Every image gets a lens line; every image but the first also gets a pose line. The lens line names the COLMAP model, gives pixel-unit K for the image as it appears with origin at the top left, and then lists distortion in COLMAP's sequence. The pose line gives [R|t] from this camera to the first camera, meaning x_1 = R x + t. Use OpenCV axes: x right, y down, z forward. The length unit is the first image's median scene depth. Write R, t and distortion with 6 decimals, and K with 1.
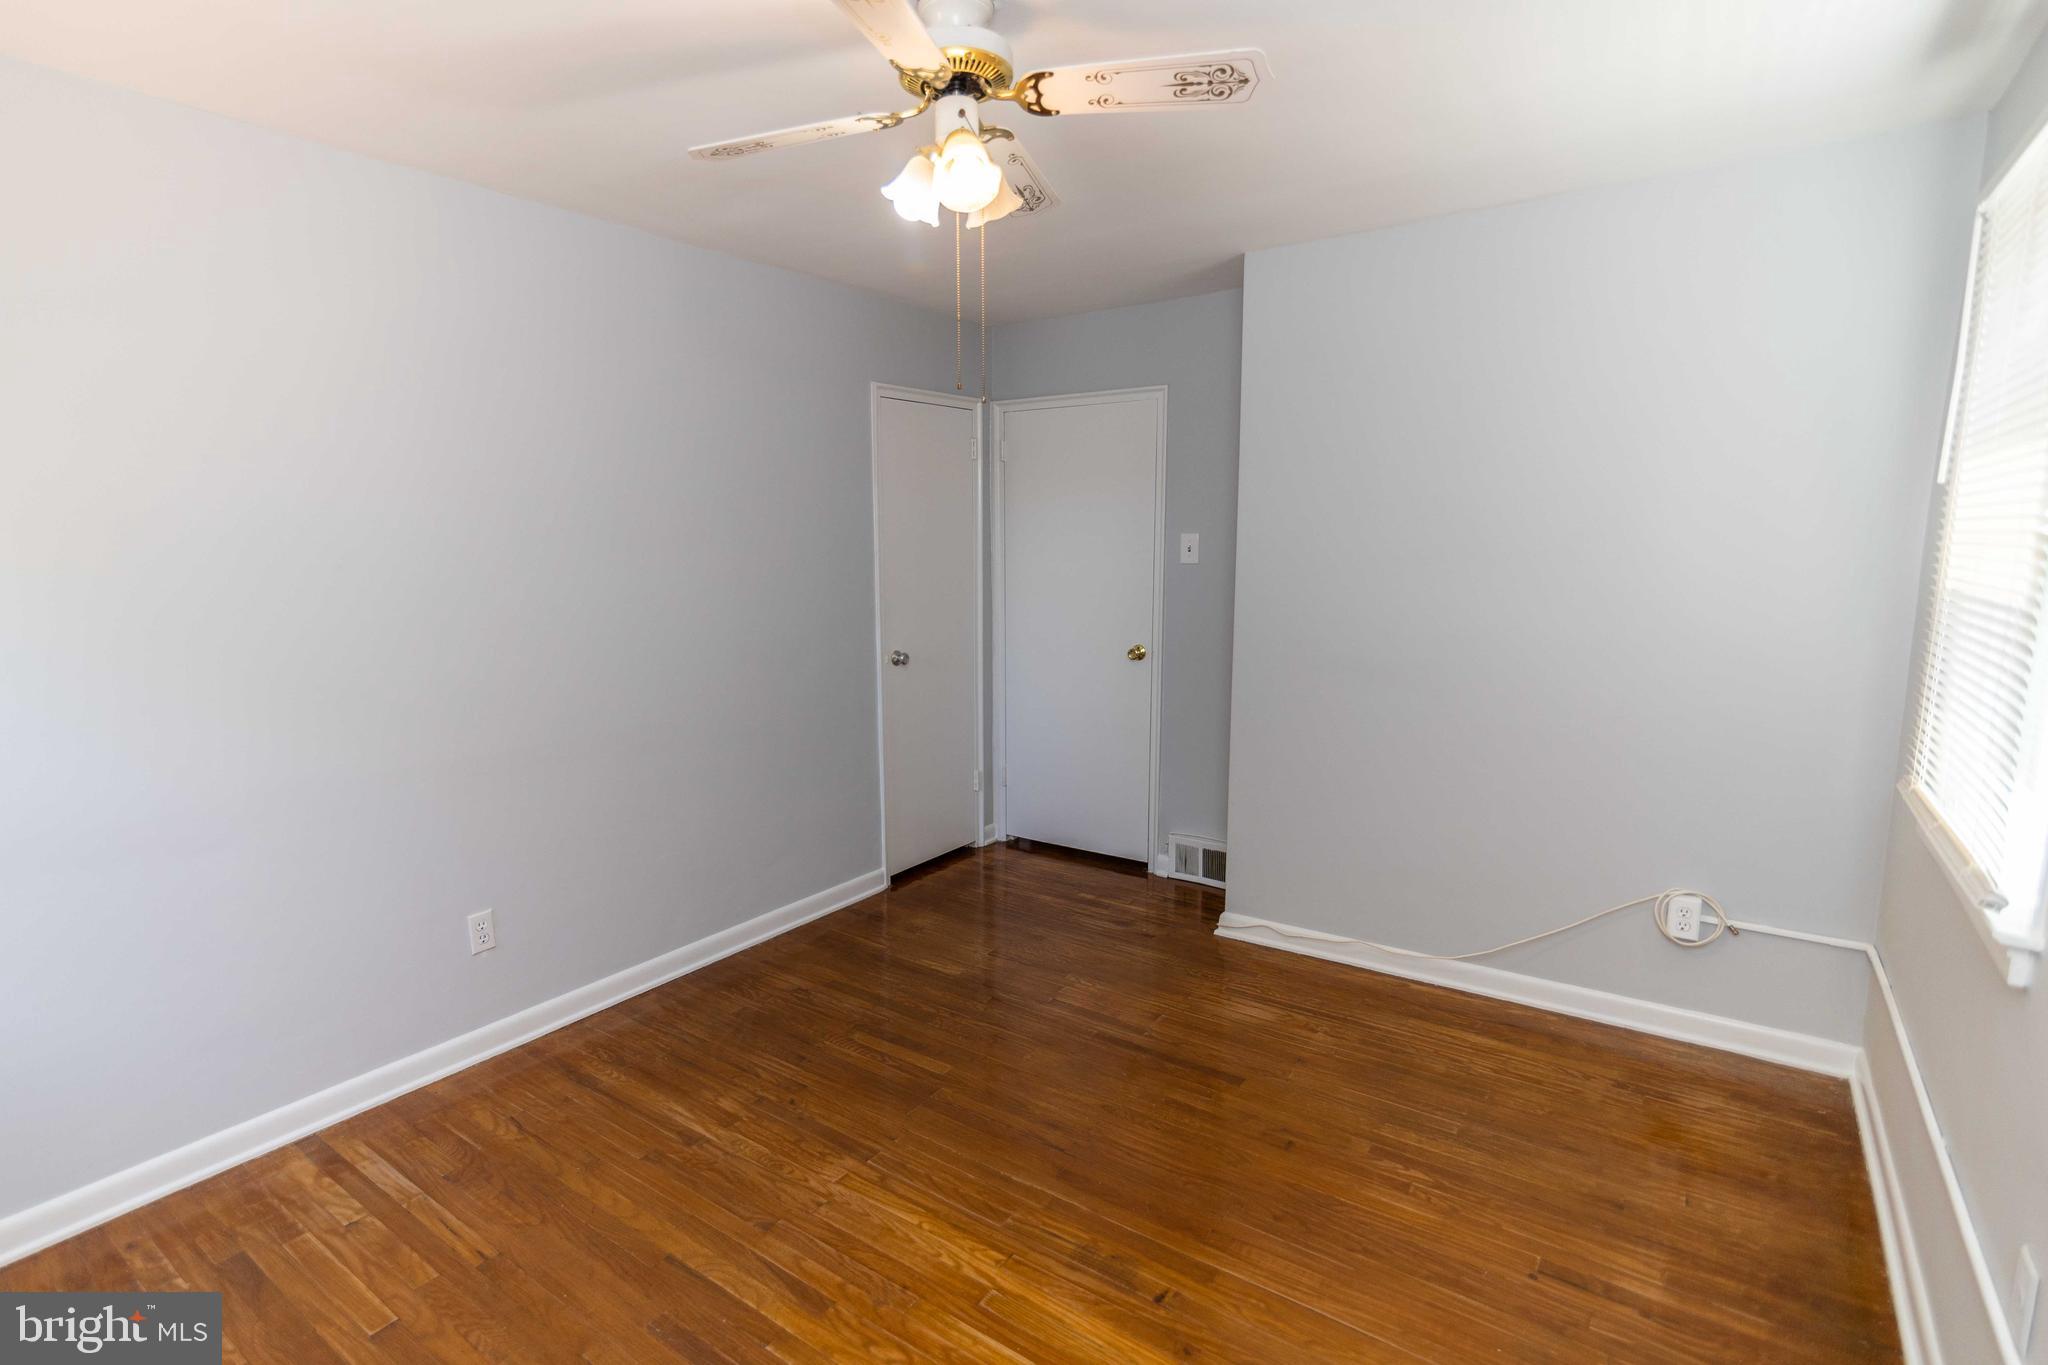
lens RADIAL K [[935.3, 0, 1057.3], [0, 935.3, 675.0], [0, 0, 1]] dist [0.002058, 0.000320]
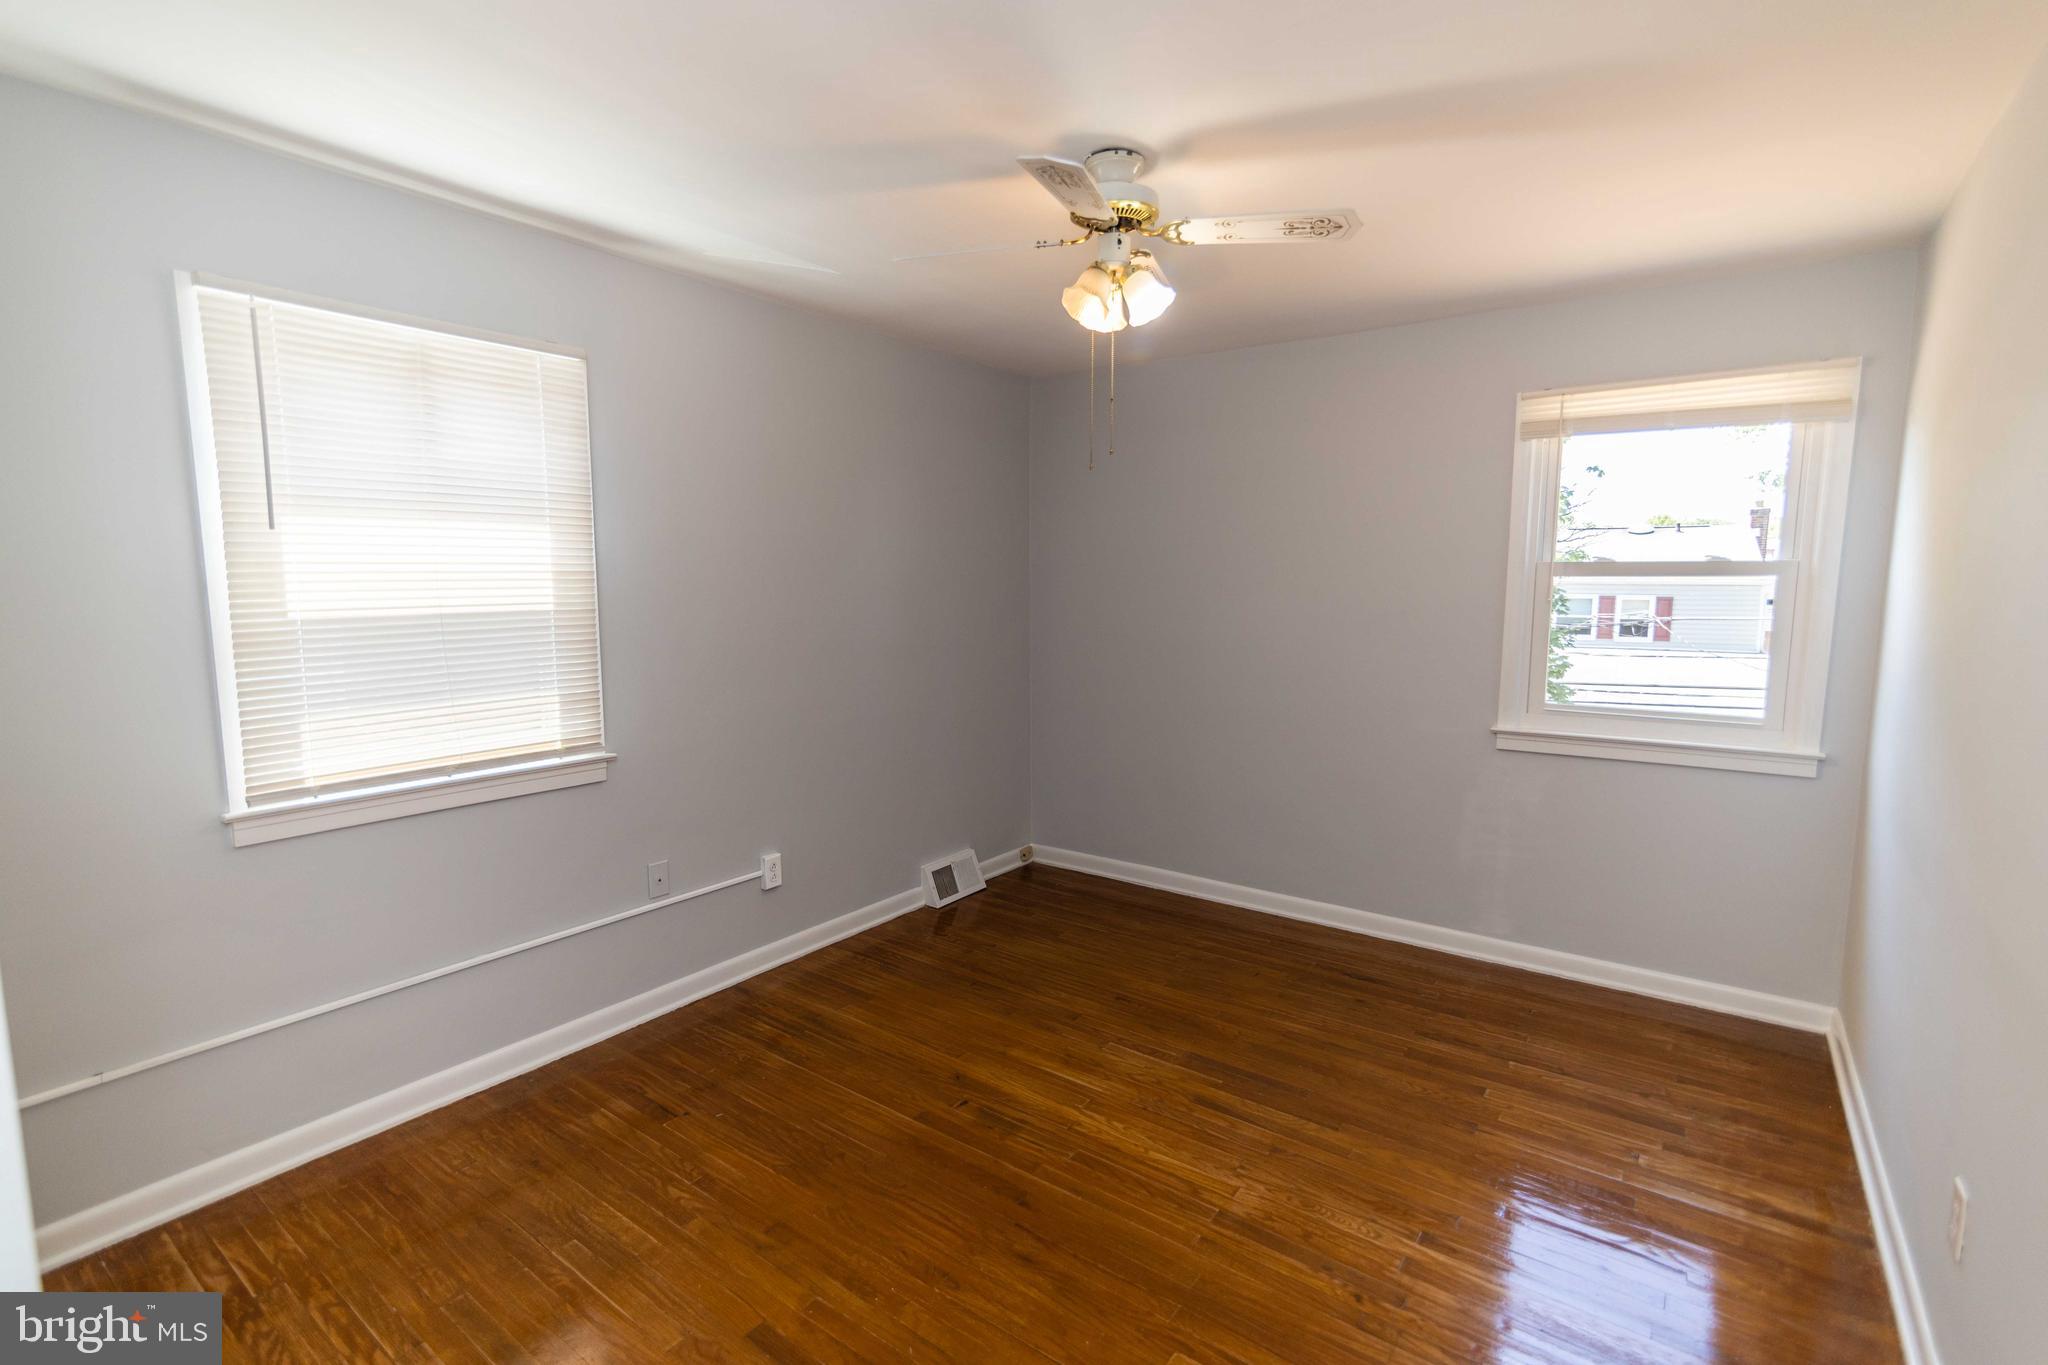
lens RADIAL K [[935.3, 0, 1057.3], [0, 935.3, 675.0], [0, 0, 1]] dist [0.002058, 0.000320]
pose [[-0.999147, 0.002841, 0.041200, -0.084464], [0.013269, 0.966816, 0.255128, -0.296200], [-0.039108, 0.255457, -0.966029, 1.995237]]
